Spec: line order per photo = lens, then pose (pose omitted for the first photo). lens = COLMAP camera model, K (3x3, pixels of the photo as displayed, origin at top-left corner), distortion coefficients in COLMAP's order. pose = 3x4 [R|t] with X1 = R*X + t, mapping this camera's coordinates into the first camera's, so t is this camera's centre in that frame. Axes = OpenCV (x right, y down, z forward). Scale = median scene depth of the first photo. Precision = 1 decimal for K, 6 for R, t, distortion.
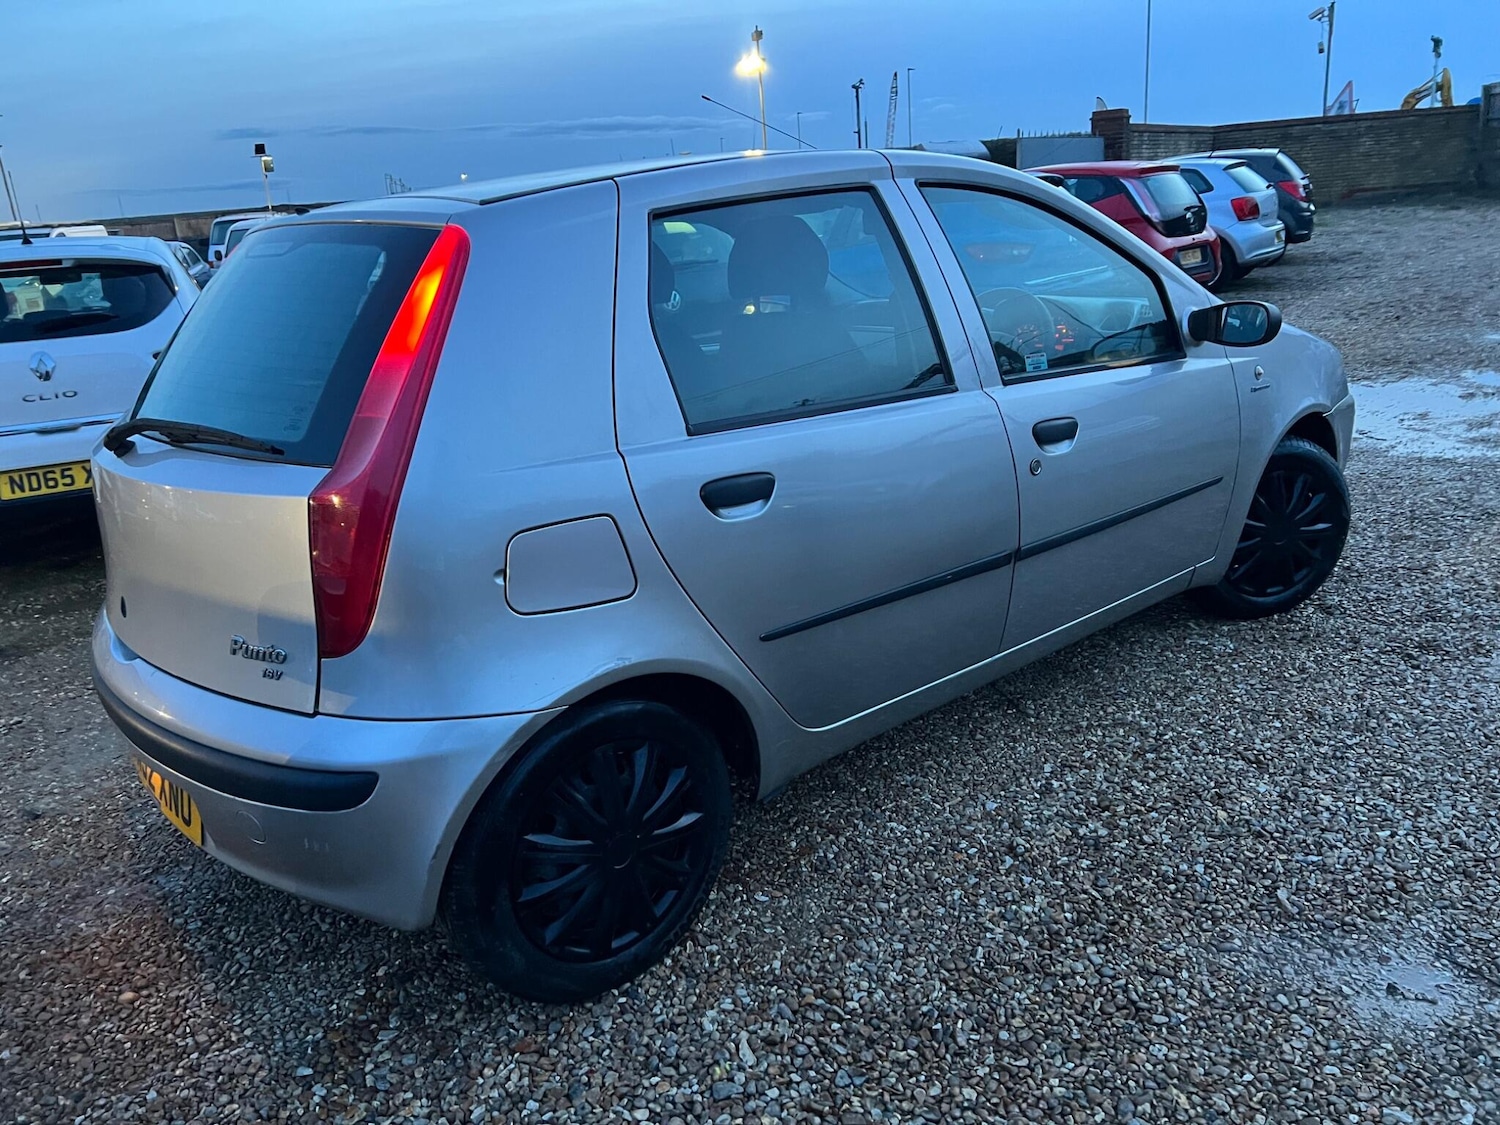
lens RADIAL K [[1122.9, 0, 749.4], [0, 1122.9, 556.5], [0, 0, 1]] dist [0.048283, -0.044645]
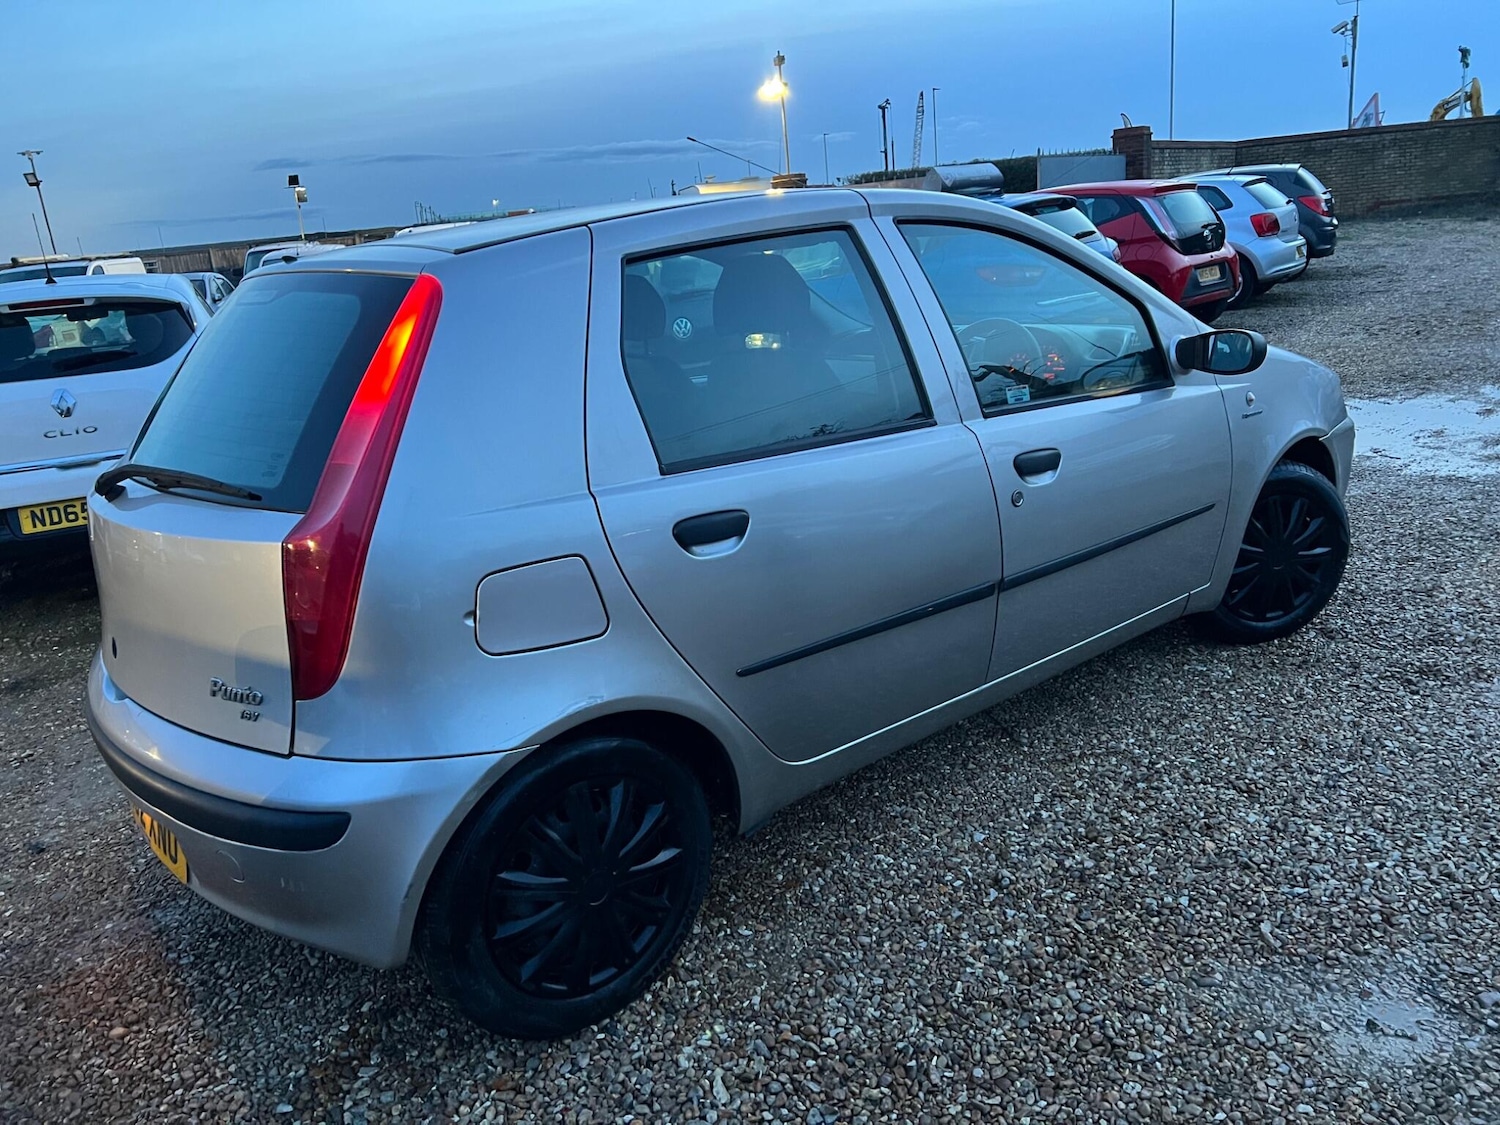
lens RADIAL K [[1122.9, 0, 756.6], [0, 1122.9, 550.3], [0, 0, 1]] dist [0.048283, -0.044645]
pose [[0.999715, -0.009553, -0.021867, 0.048467], [0.009085, 0.999730, -0.021393, -0.015573], [0.022066, 0.021188, 0.999532, -0.011008]]
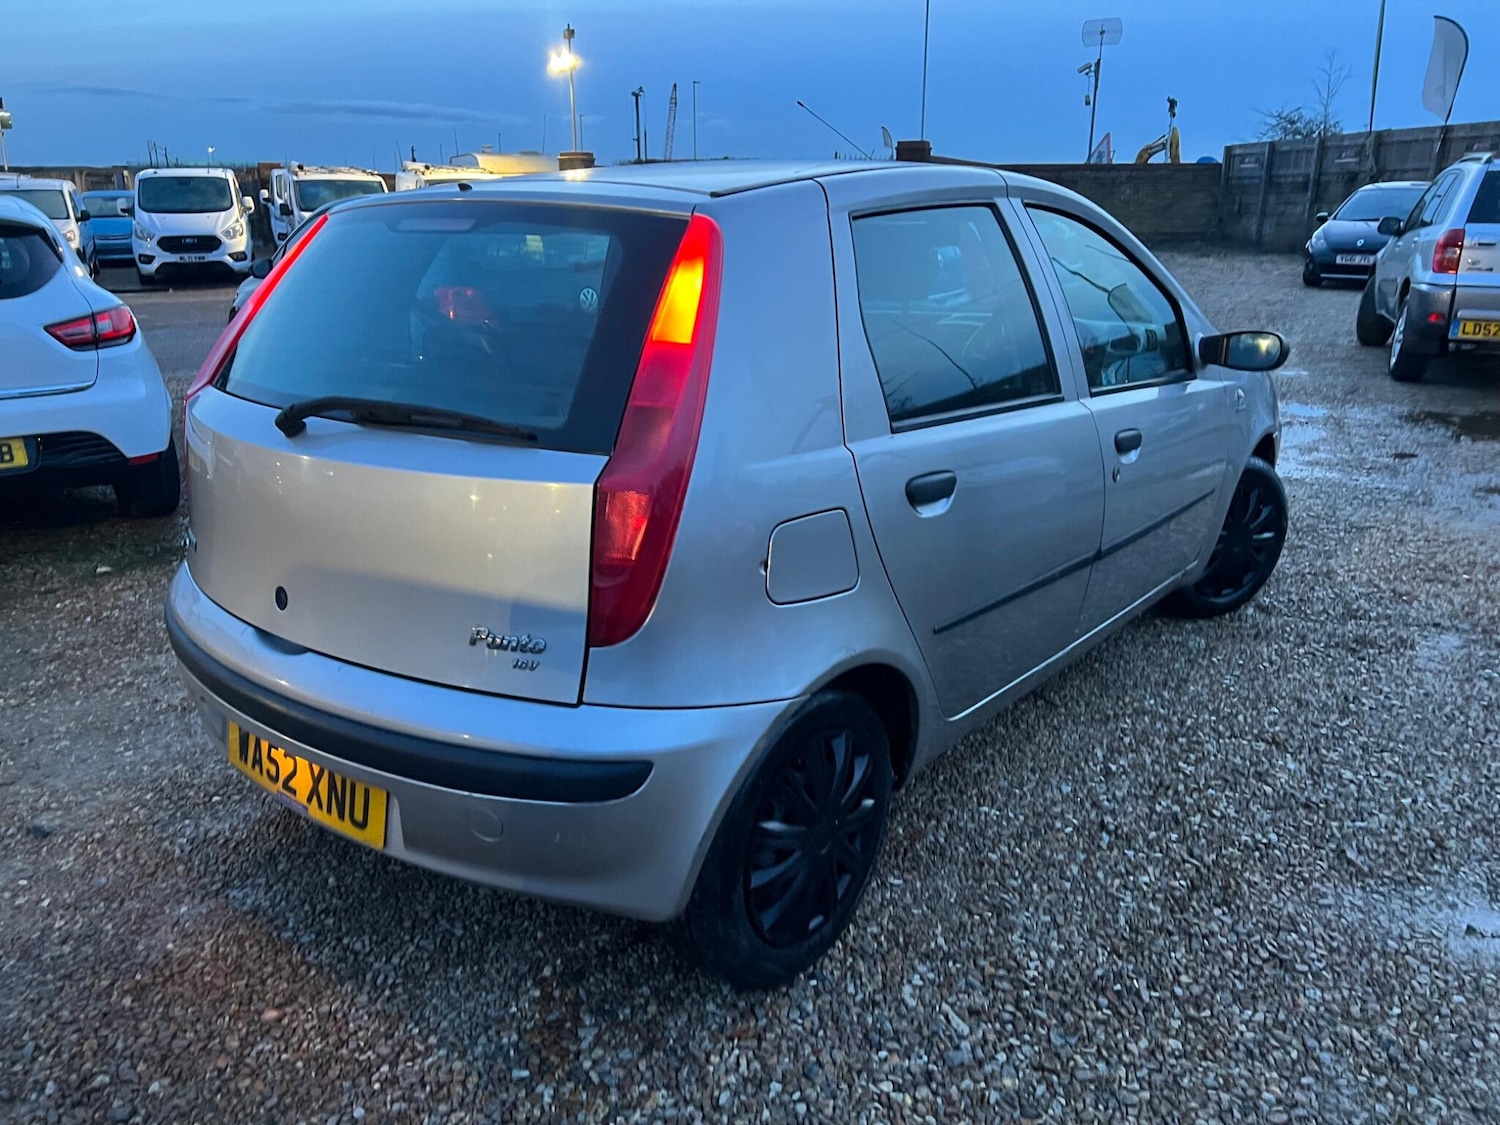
lens RADIAL K [[1122.9, 0, 746.8], [0, 1122.9, 568.6], [0, 0, 1]] dist [0.048283, -0.044645]
pose [[0.979892, 0.008975, 0.199329, -0.351461], [-0.009648, 0.999951, 0.002409, 0.014041], [-0.199298, -0.004284, 0.979930, 0.009707]]
